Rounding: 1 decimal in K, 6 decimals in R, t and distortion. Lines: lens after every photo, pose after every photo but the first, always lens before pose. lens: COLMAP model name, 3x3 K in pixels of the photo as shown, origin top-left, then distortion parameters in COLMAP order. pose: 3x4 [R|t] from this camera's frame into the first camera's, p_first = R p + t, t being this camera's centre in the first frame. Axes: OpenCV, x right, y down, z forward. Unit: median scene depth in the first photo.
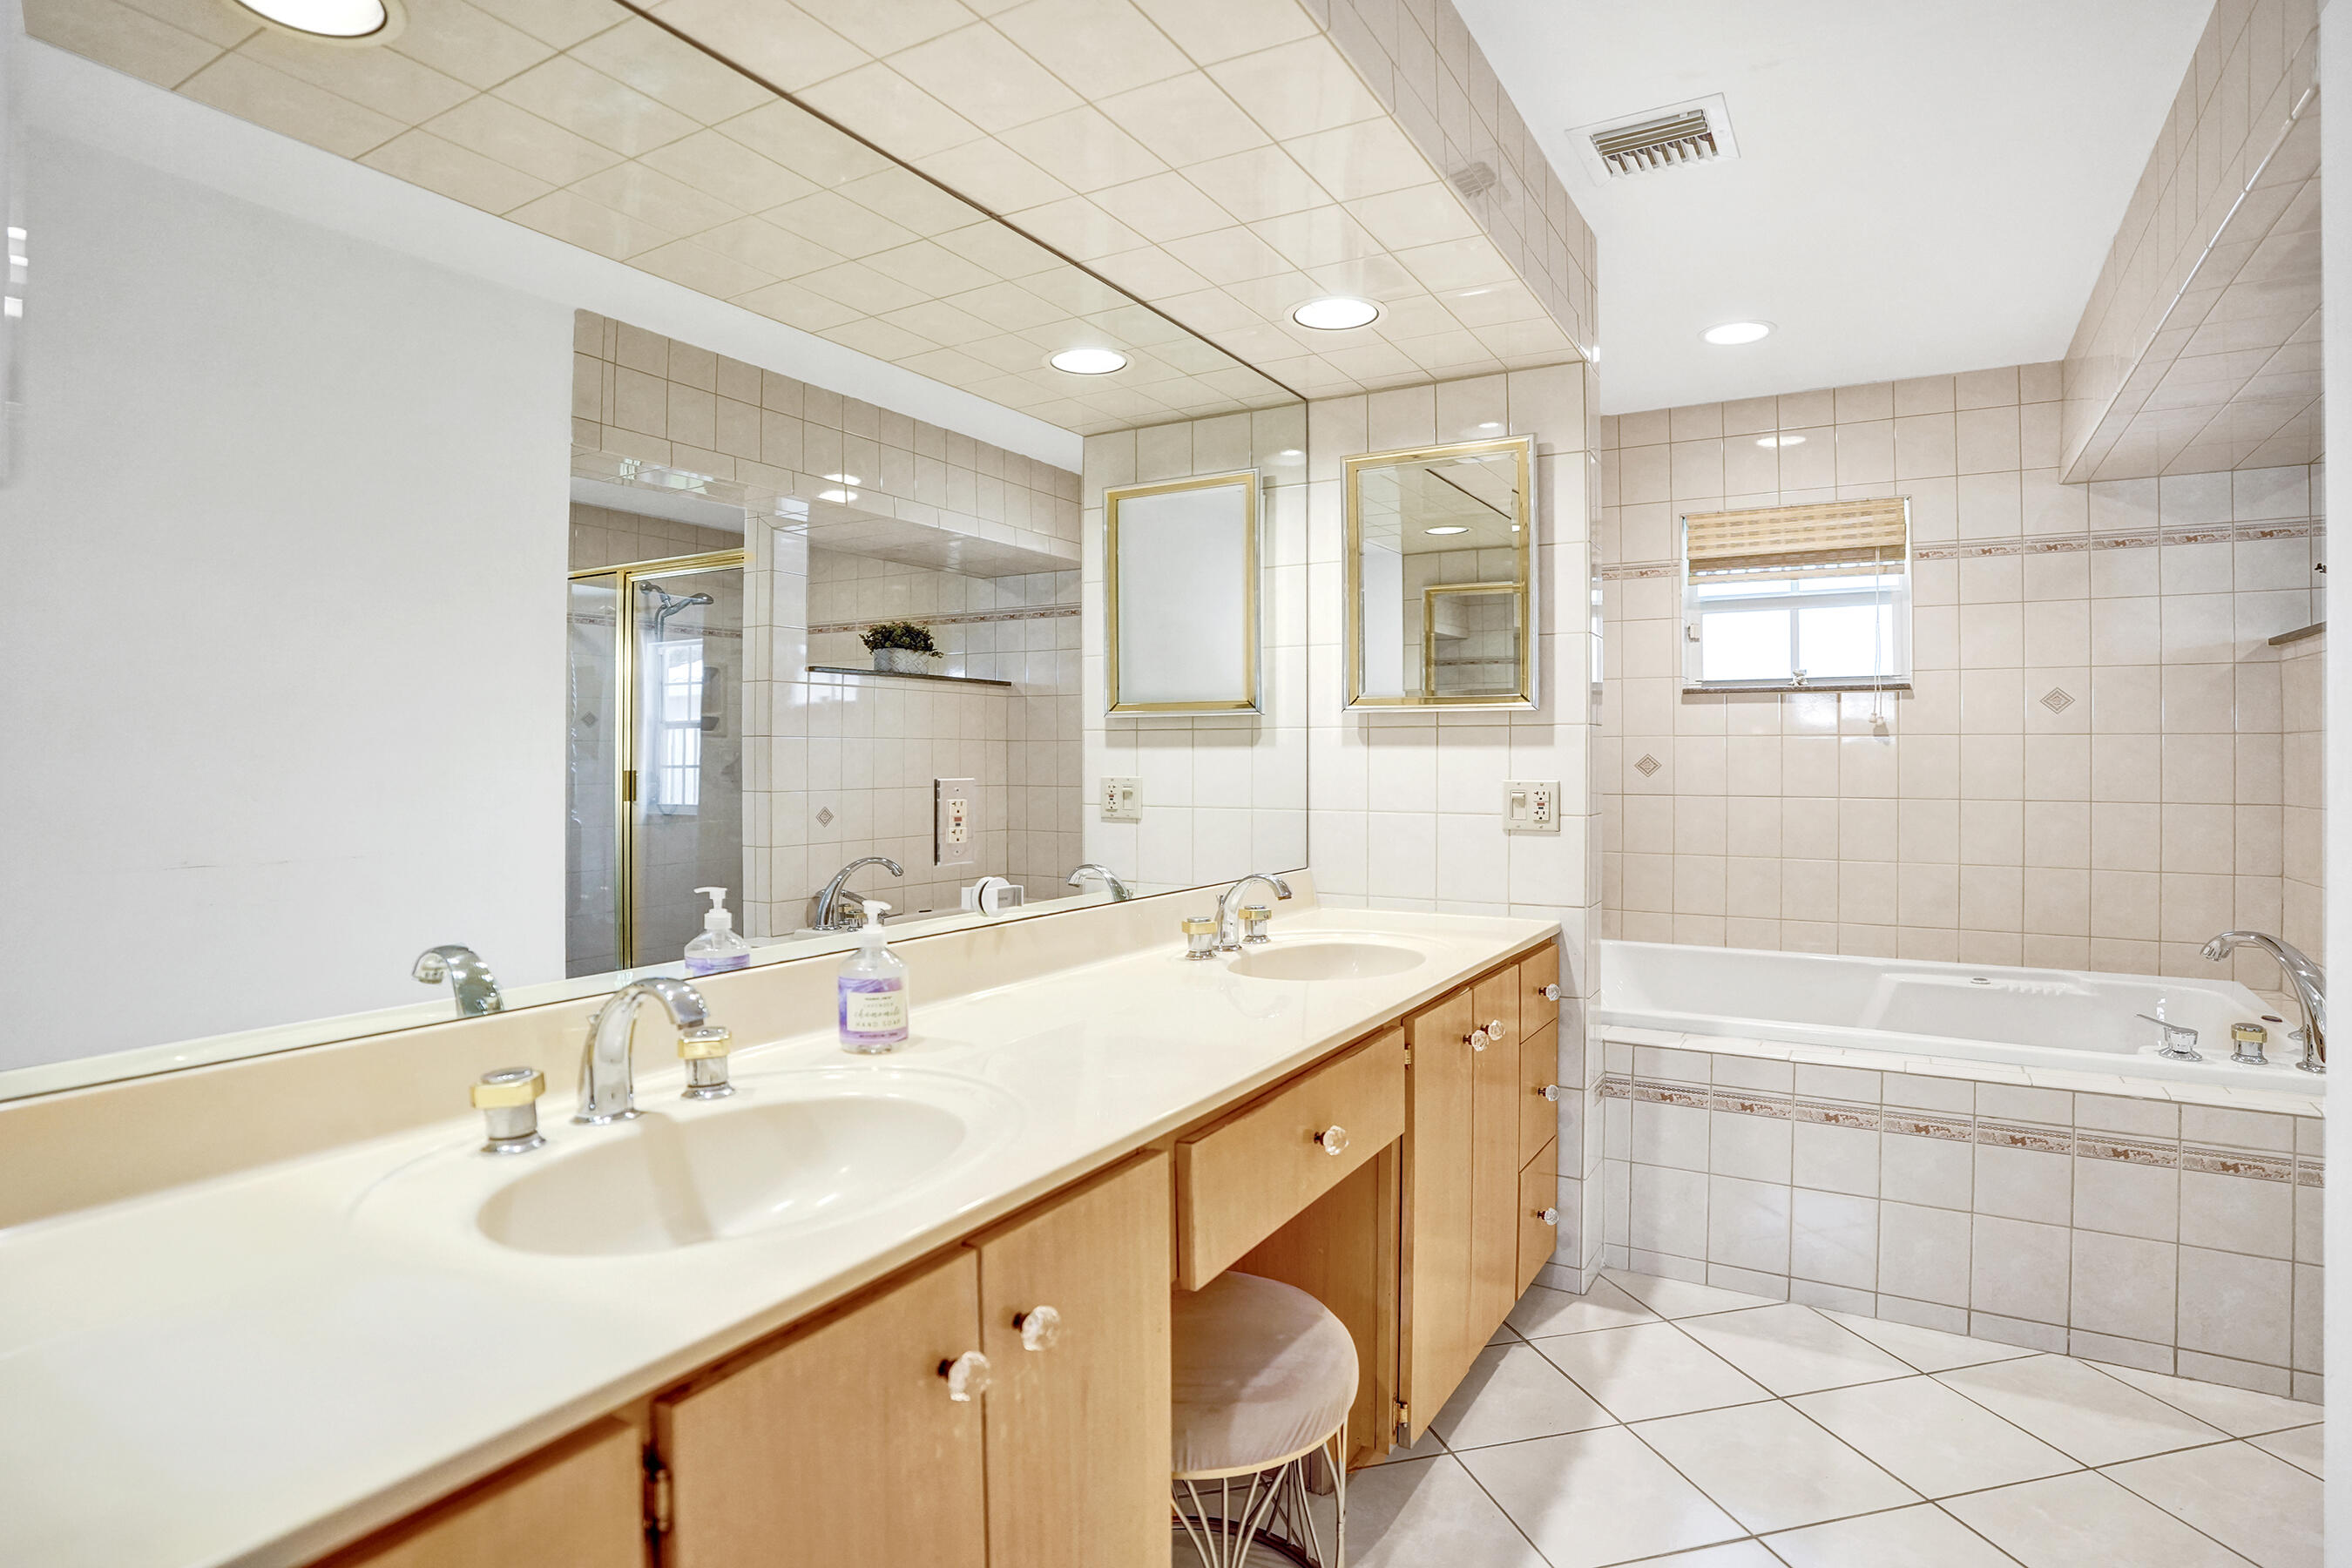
lens RADIAL K [[1234.3, 0, 1183.6], [0, 1234.3, 747.2], [0, 0, 1]] dist [-0.079769, 0.036319]
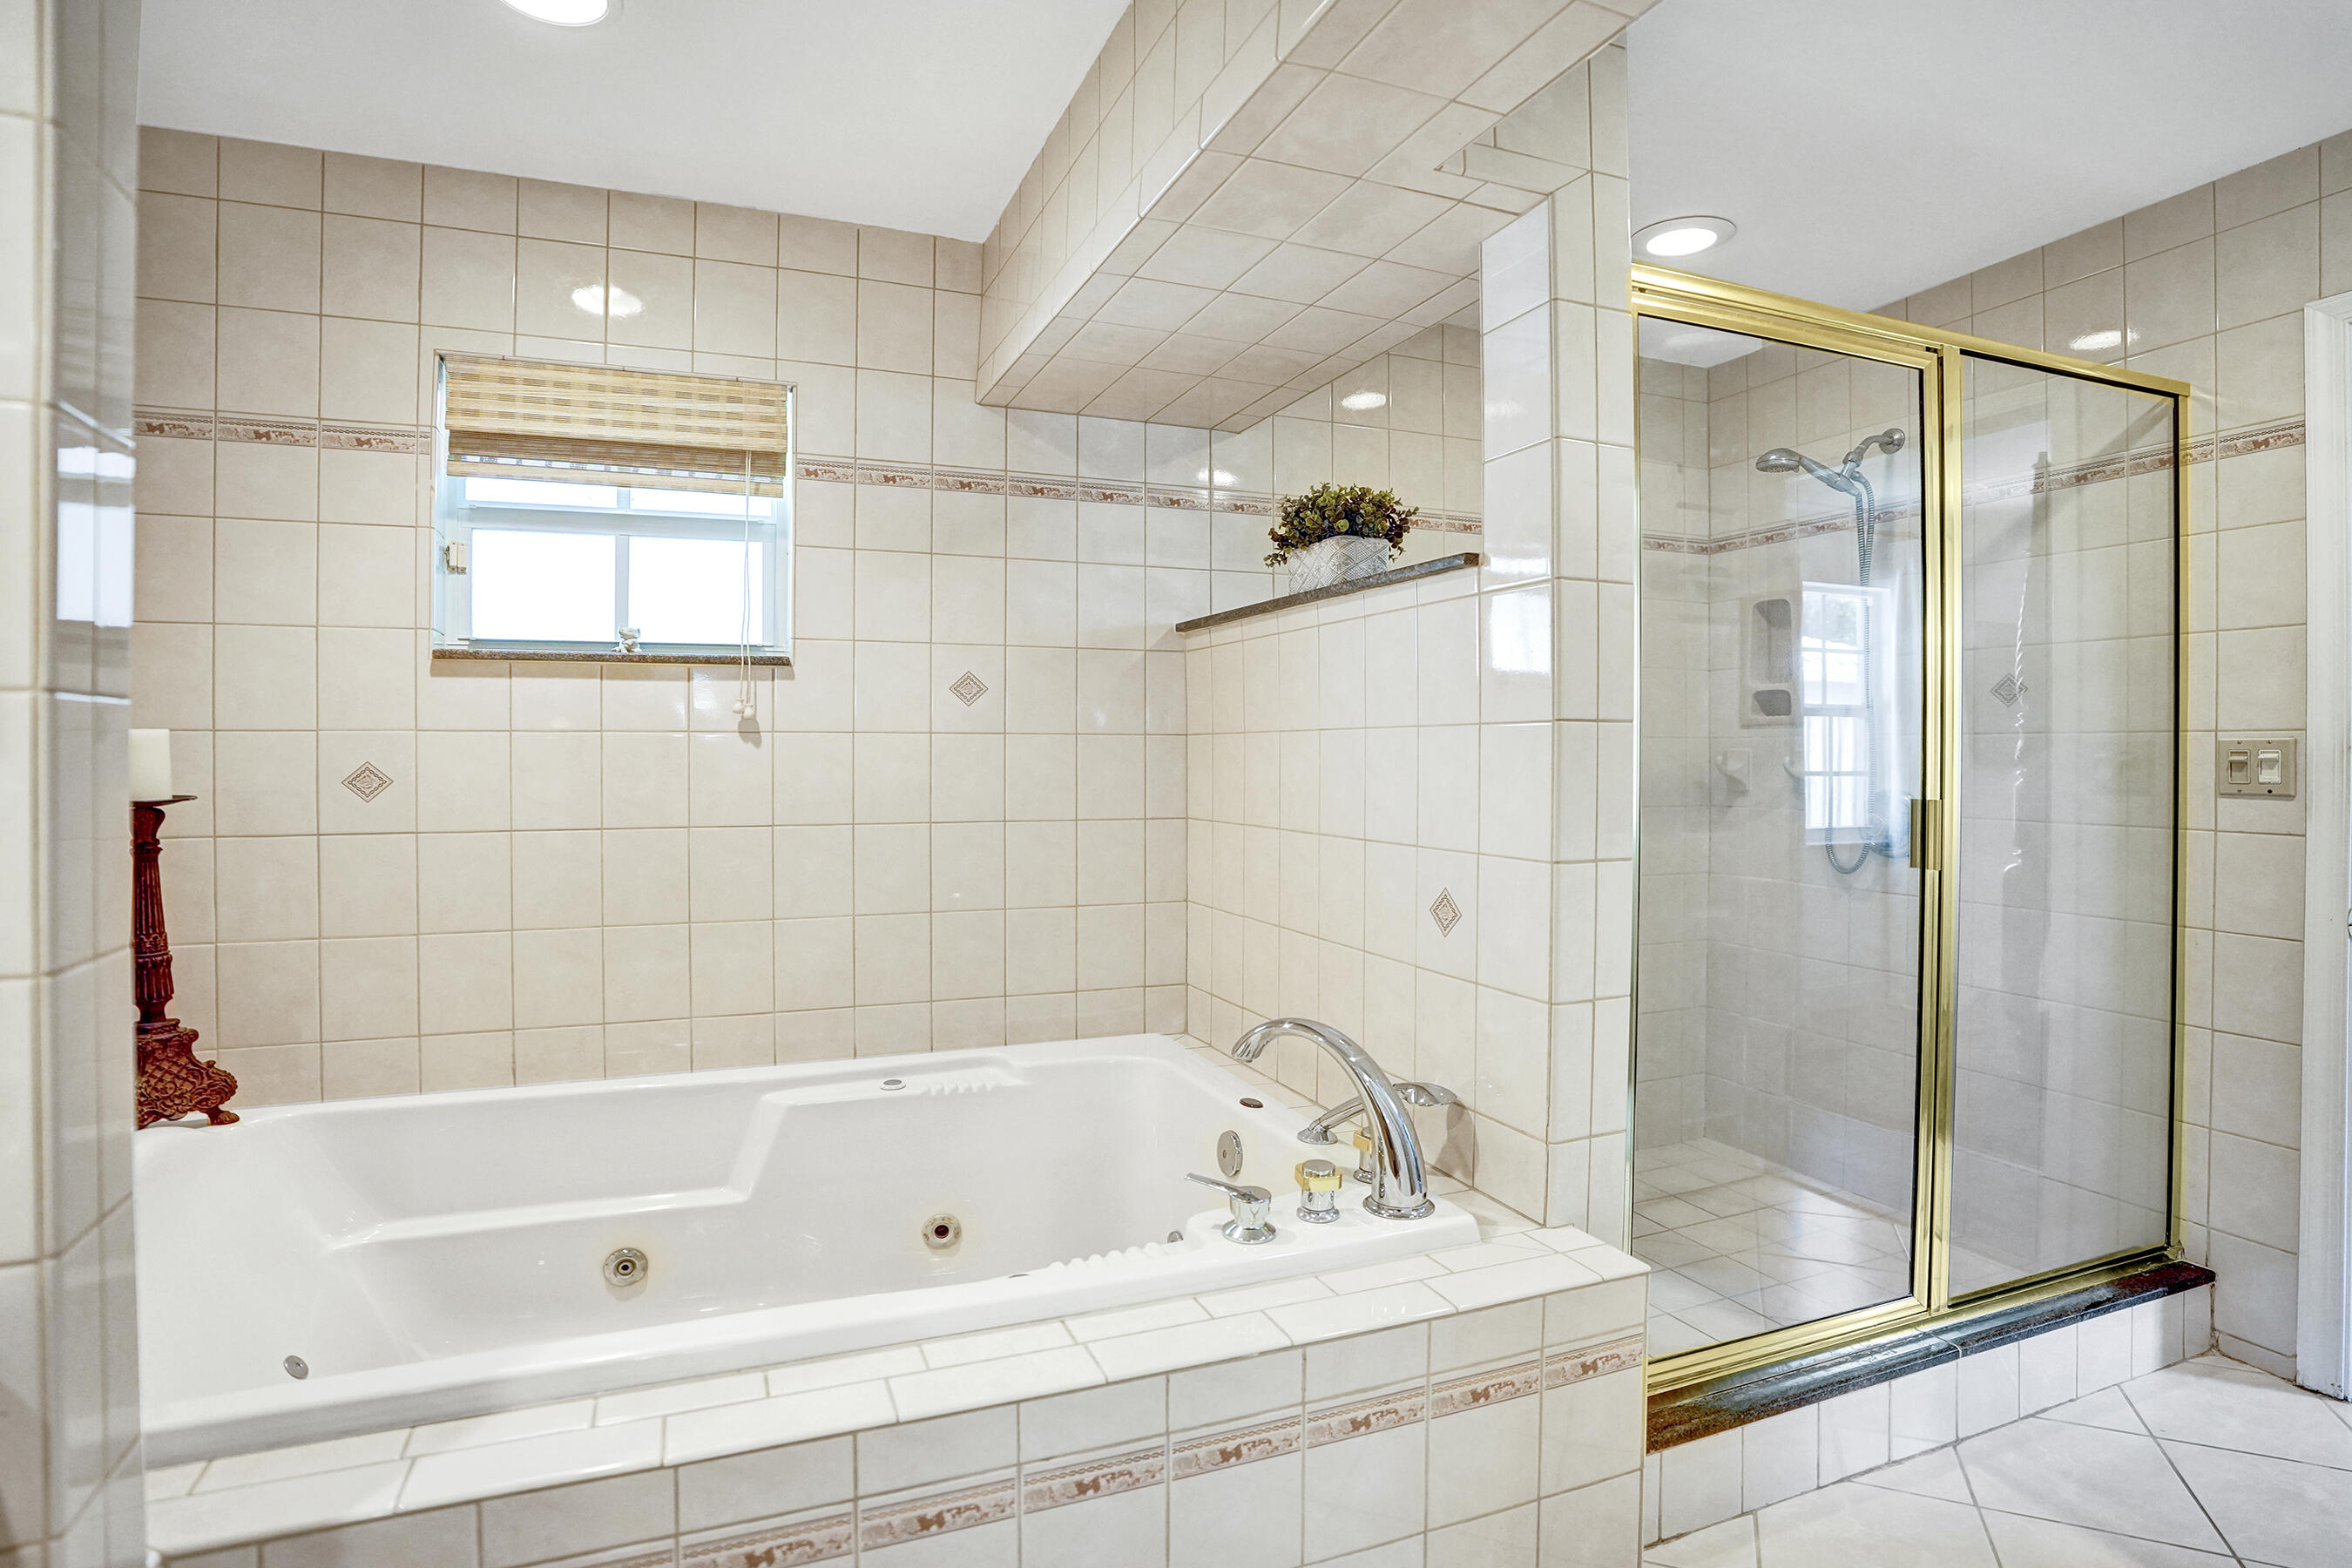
lens RADIAL K [[1234.3, 0, 1183.6], [0, 1234.3, 747.2], [0, 0, 1]] dist [-0.079769, 0.036319]
pose [[0.602546, 0.001038, 0.798084, 0.177494], [-0.002792, 0.999996, 0.000807, -0.002709], [-0.798079, -0.002714, 0.602546, 0.390523]]
